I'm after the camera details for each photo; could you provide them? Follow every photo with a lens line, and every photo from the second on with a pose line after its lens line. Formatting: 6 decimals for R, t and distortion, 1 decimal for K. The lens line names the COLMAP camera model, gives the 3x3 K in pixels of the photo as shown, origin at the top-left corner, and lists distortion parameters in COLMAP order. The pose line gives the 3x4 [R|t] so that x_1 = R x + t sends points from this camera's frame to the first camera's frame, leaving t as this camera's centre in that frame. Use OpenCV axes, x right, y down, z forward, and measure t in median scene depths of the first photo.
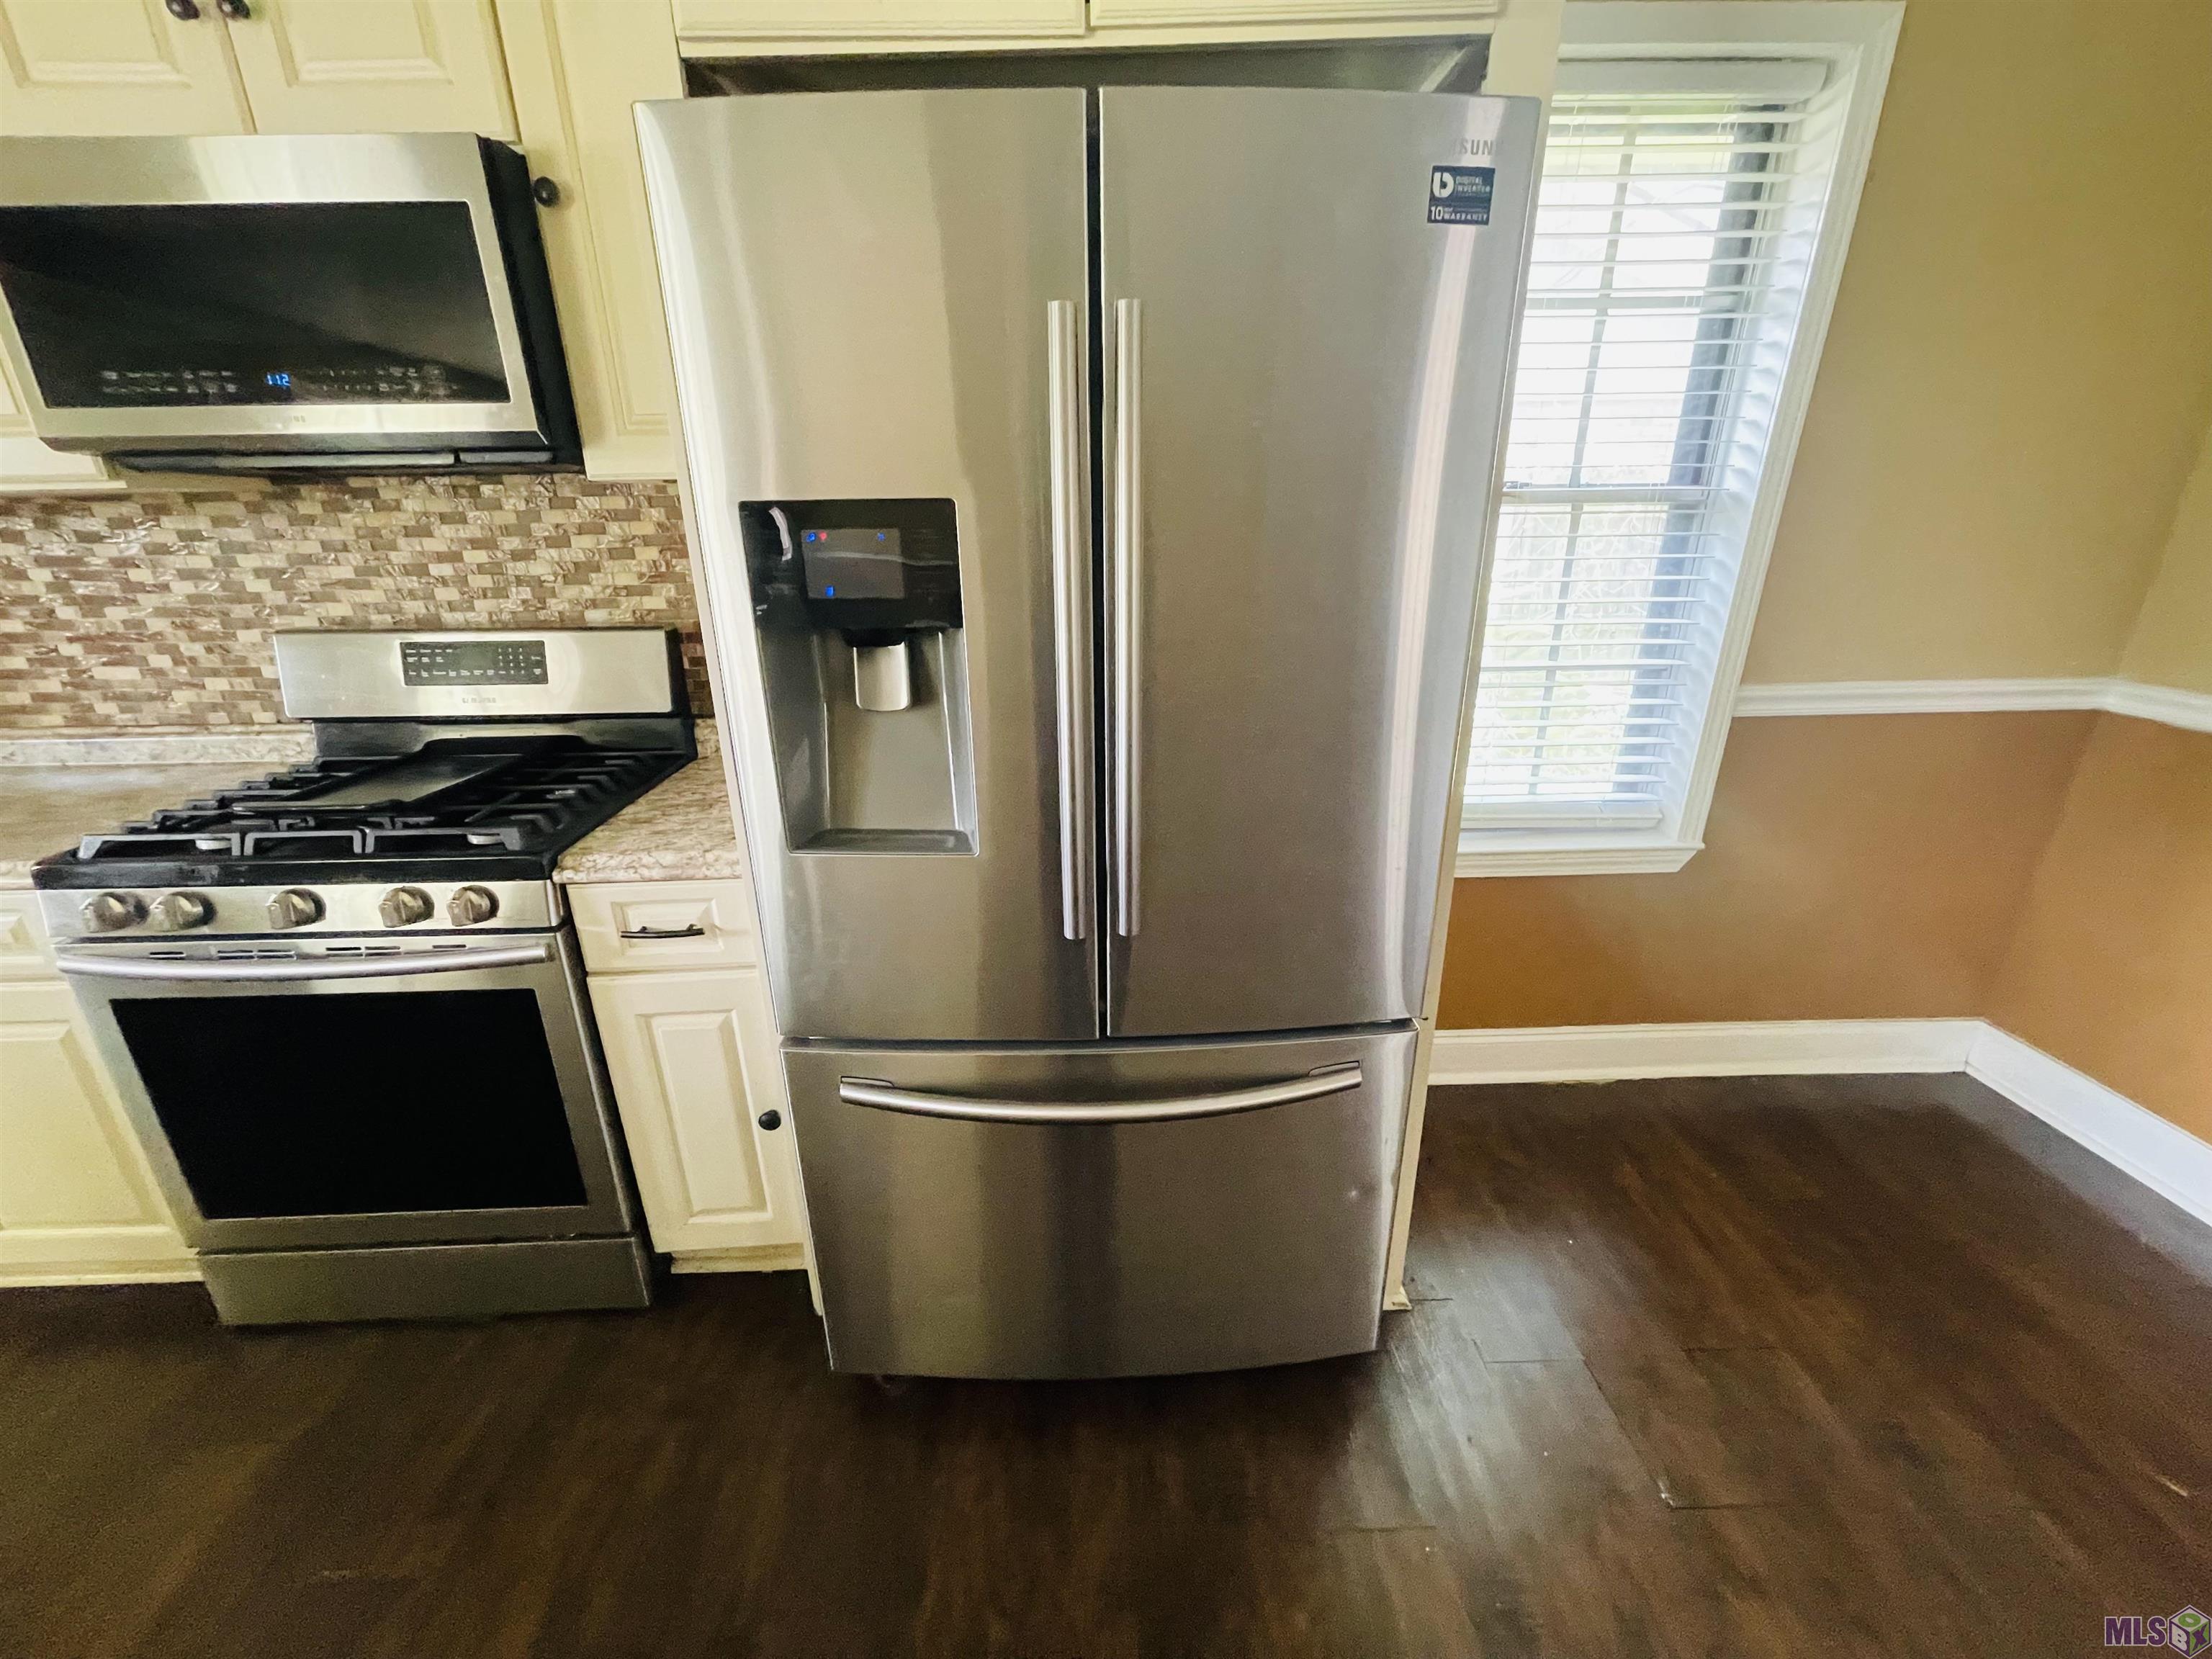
lens RADIAL K [[892.6, 0, 1097.1], [0, 892.6, 841.5], [0, 0, 1]] dist [0.003462, -0.000461]
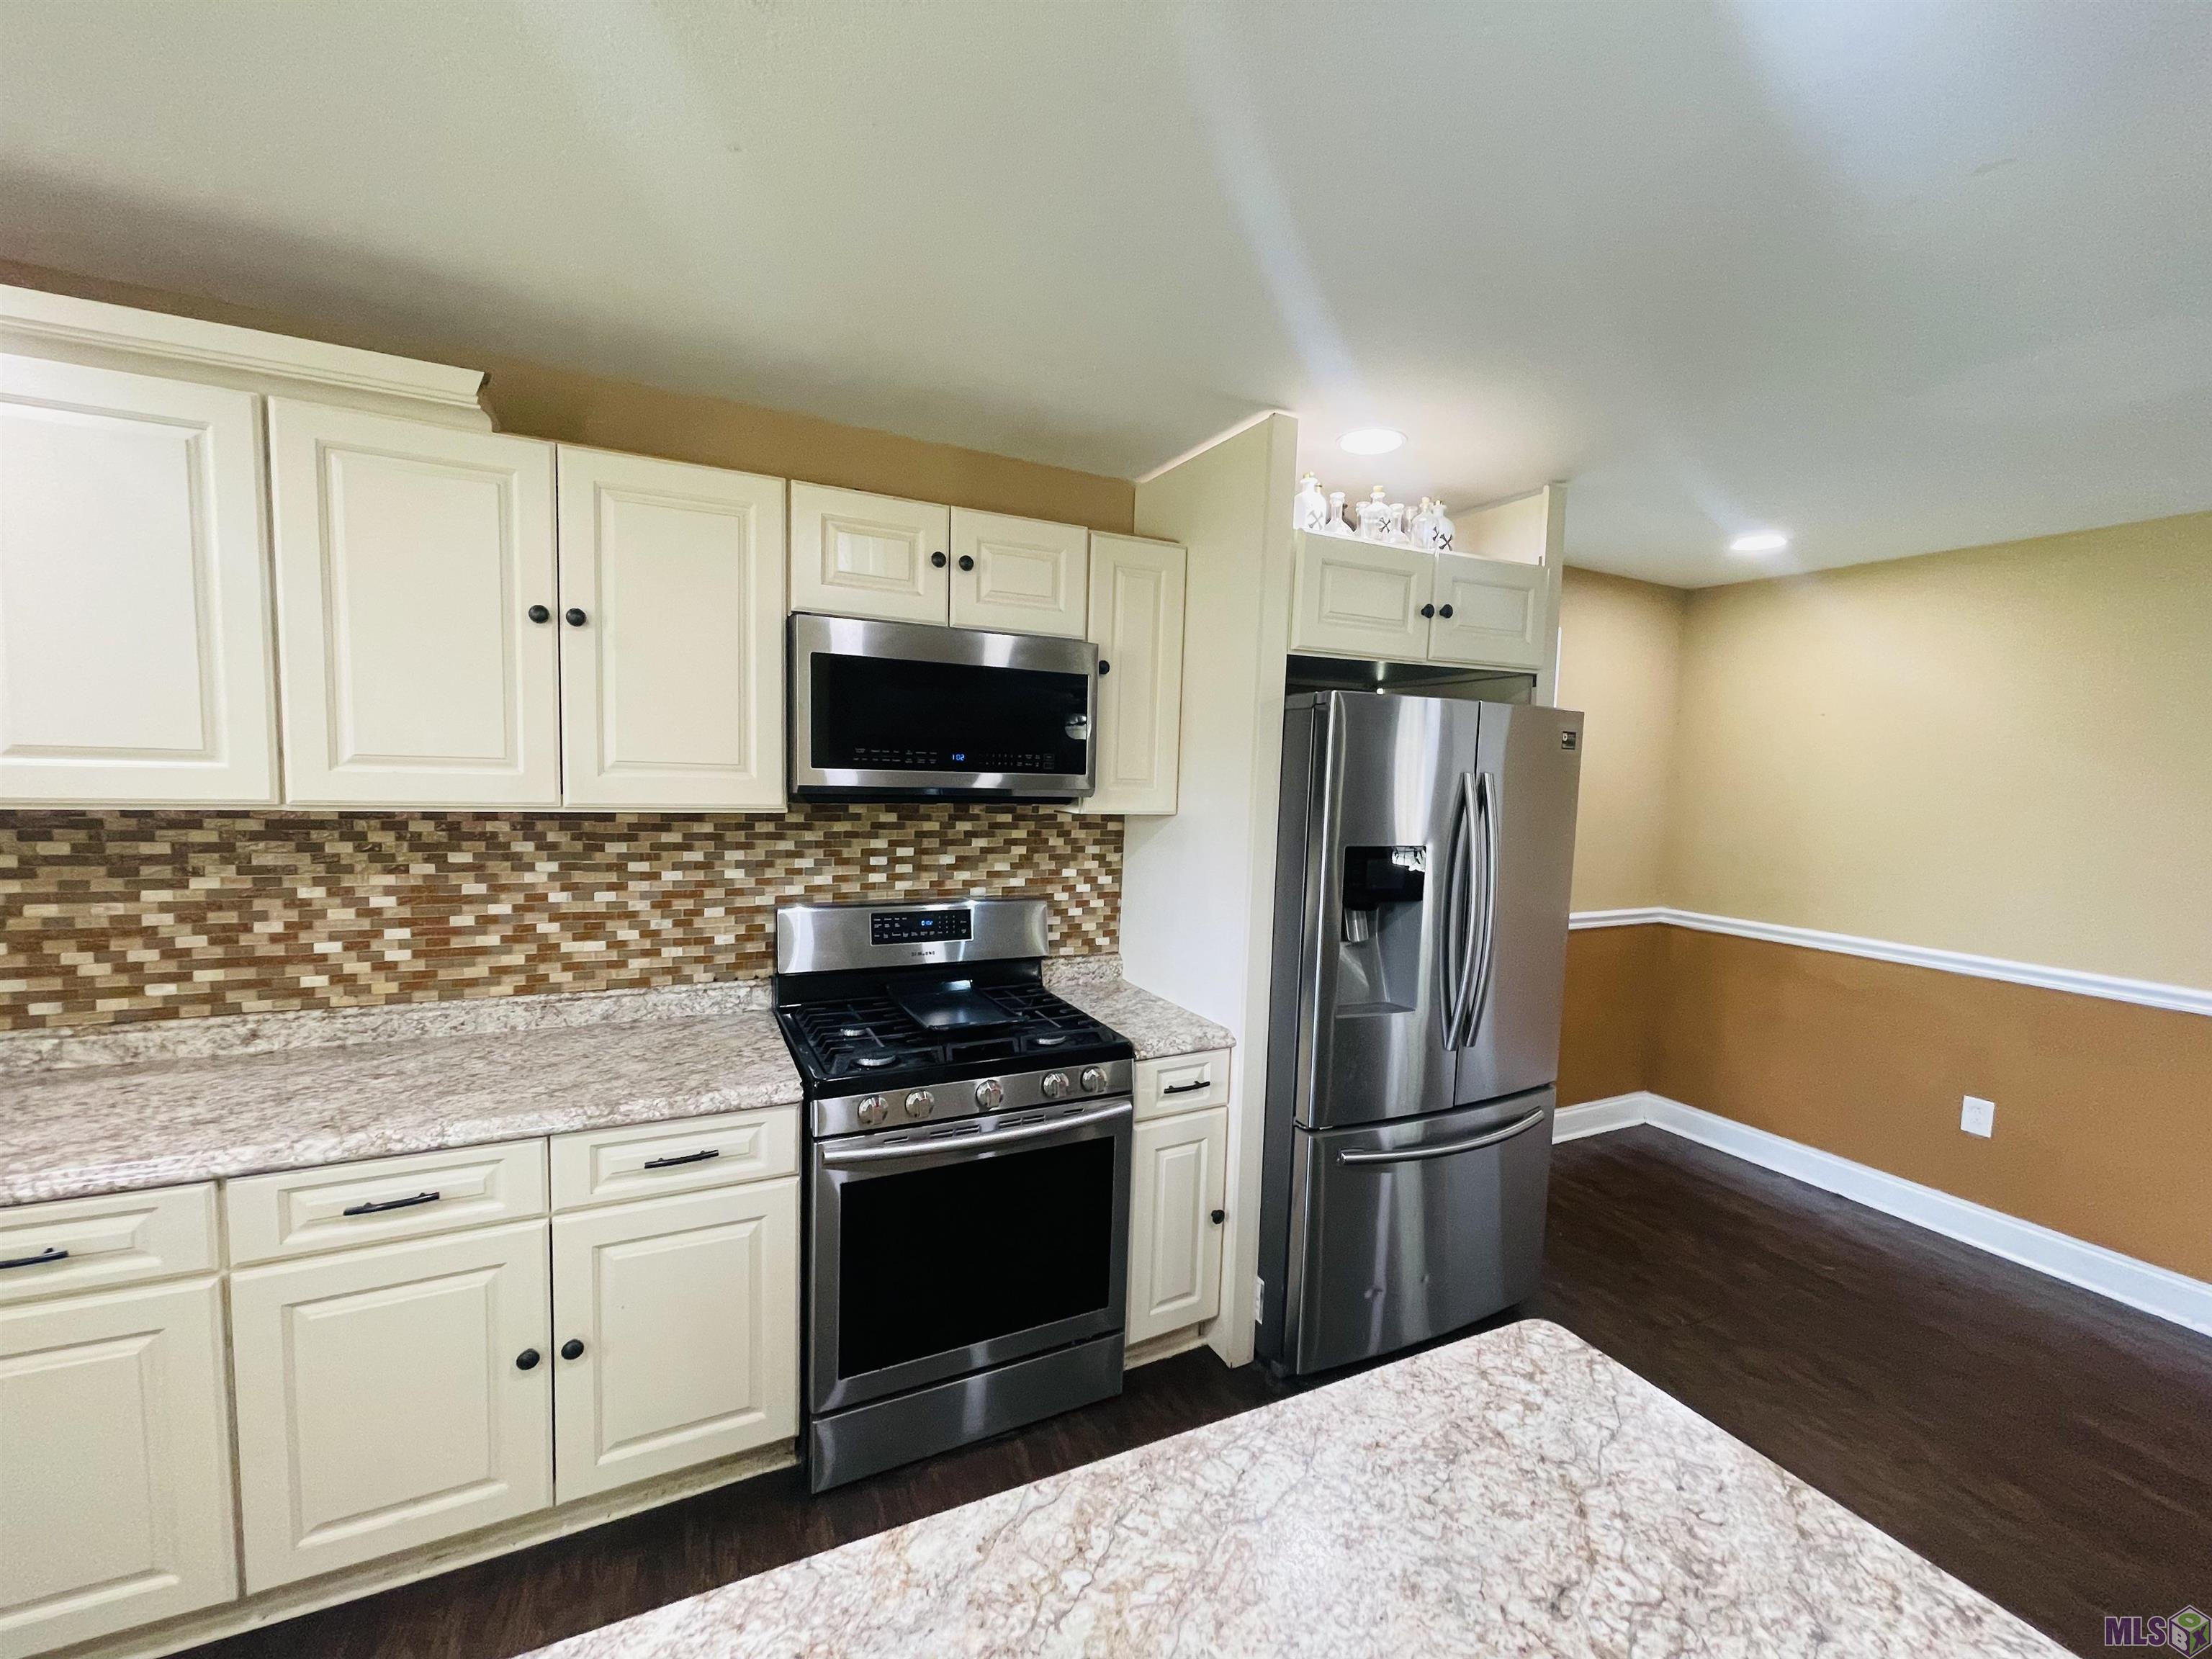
lens RADIAL K [[885.4, 0, 1096.4], [0, 885.4, 837.8], [0, 0, 1]] dist [0.002673, 0.000092]
pose [[0.907876, 0.008043, 0.419161, -1.024032], [0.105710, 0.963119, -0.247442, 0.036672], [-0.405692, 0.268956, 0.873543, -0.349589]]
